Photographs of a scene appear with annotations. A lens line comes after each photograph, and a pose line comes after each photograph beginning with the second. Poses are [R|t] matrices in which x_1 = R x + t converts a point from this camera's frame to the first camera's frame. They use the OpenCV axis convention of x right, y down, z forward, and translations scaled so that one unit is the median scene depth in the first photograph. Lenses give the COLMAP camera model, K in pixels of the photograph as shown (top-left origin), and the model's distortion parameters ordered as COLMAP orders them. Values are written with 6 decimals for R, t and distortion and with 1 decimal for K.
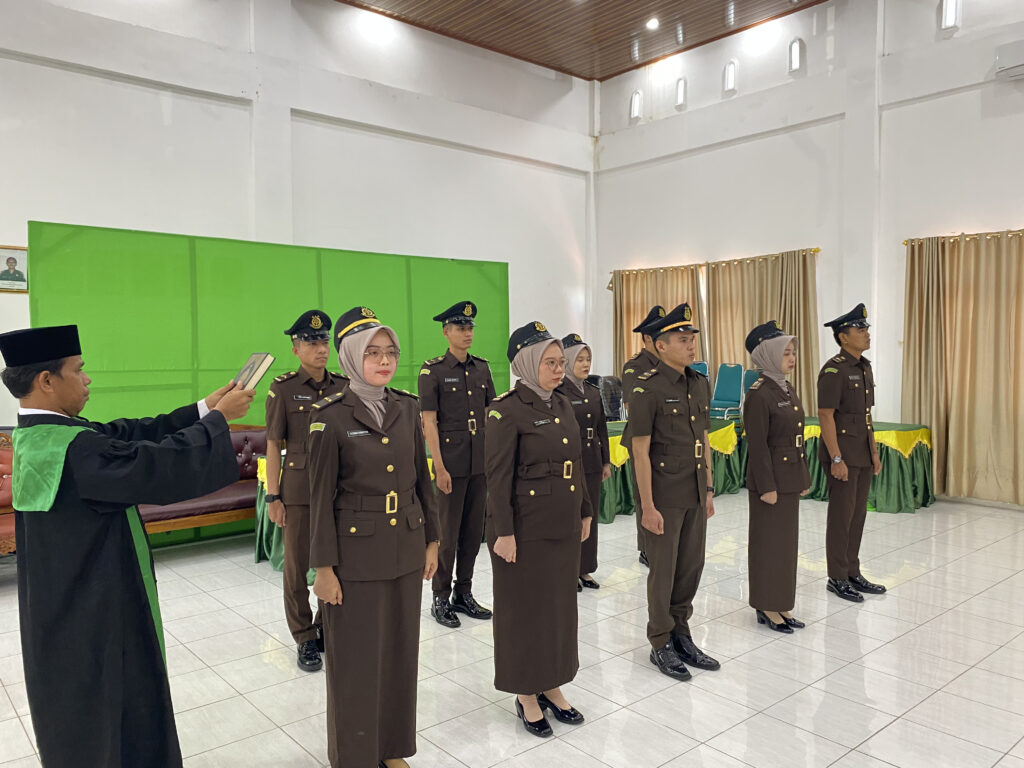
lens RADIAL K [[803.1, 0, 514.1], [0, 803.1, 386.1], [0, 0, 1]] dist [0.037265, -0.028582]
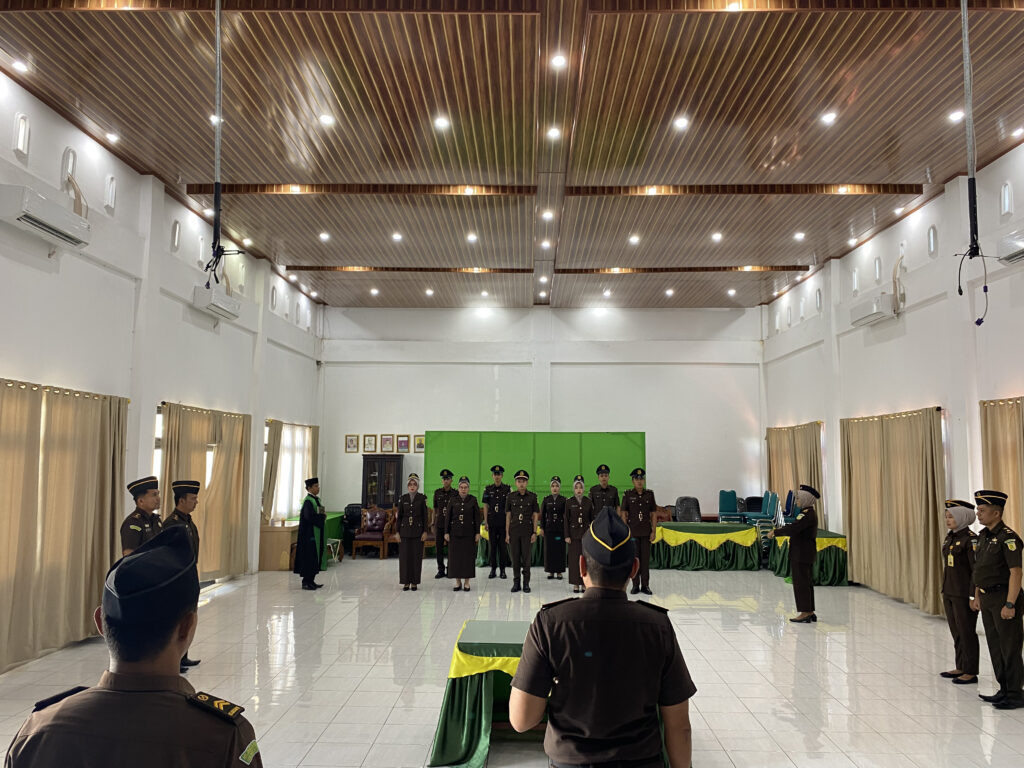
lens RADIAL K [[803.1, 0, 512.0], [0, 803.1, 385.7], [0, 0, 1]] dist [0.037265, -0.028582]
pose [[0.741710, -0.048426, -0.668970, 0.916064], [-0.041810, 0.992112, -0.118174, -0.025955], [0.669416, 0.115621, 0.733835, -0.526331]]
